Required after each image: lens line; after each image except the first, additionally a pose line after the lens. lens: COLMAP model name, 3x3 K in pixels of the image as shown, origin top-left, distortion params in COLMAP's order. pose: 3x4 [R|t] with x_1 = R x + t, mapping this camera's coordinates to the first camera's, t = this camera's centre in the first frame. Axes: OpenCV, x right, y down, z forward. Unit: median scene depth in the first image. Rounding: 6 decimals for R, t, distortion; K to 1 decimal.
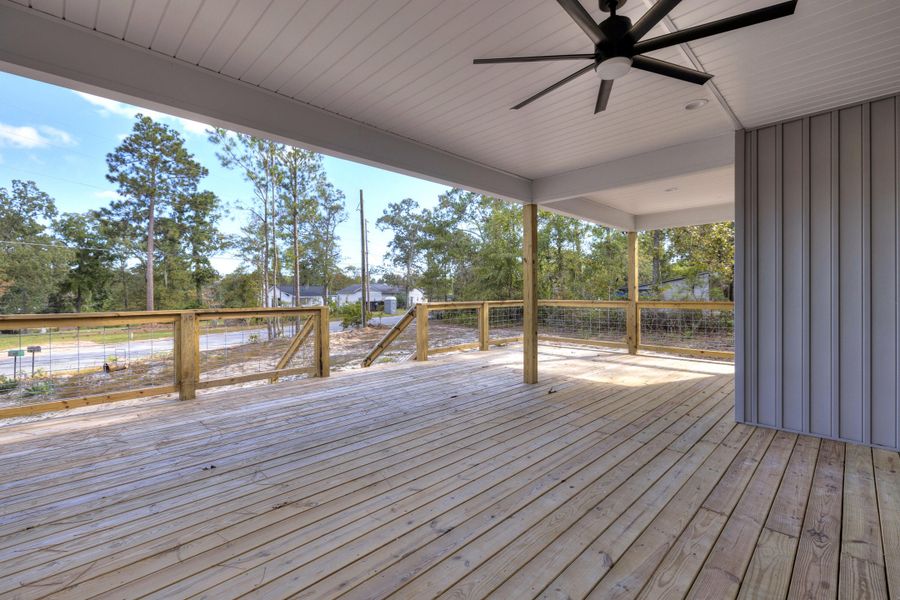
lens RADIAL K [[394.2, 0, 446.8], [0, 394.2, 297.3], [0, 0, 1]] dist [0.002754, -0.000622]
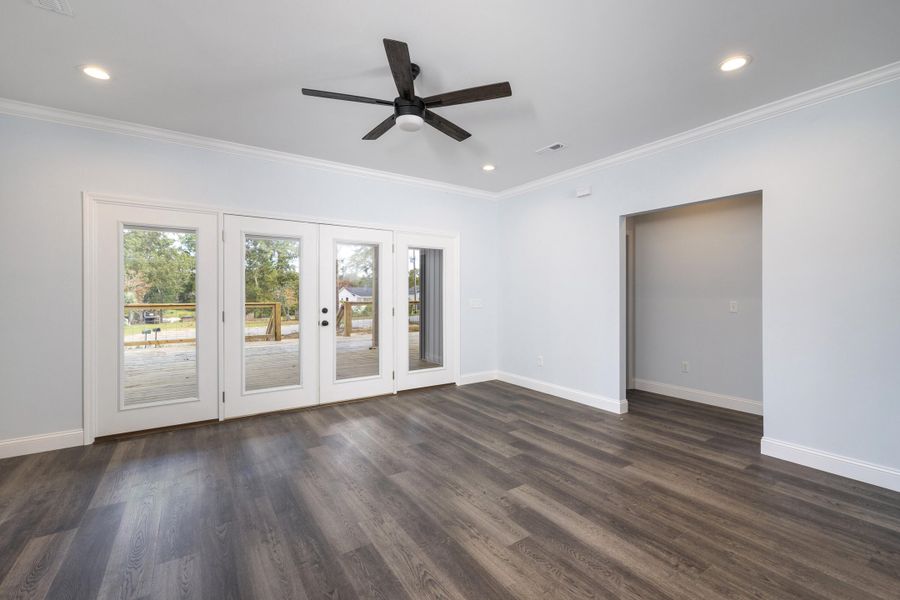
lens RADIAL K [[394.2, 0, 450.2], [0, 394.2, 293.8], [0, 0, 1]] dist [0.002754, -0.000622]
pose [[0.981887, 0.004352, -0.189415, 0.101897], [-0.006266, 0.999935, -0.009504, -0.000501], [0.189362, 0.010519, 0.981851, -0.081430]]
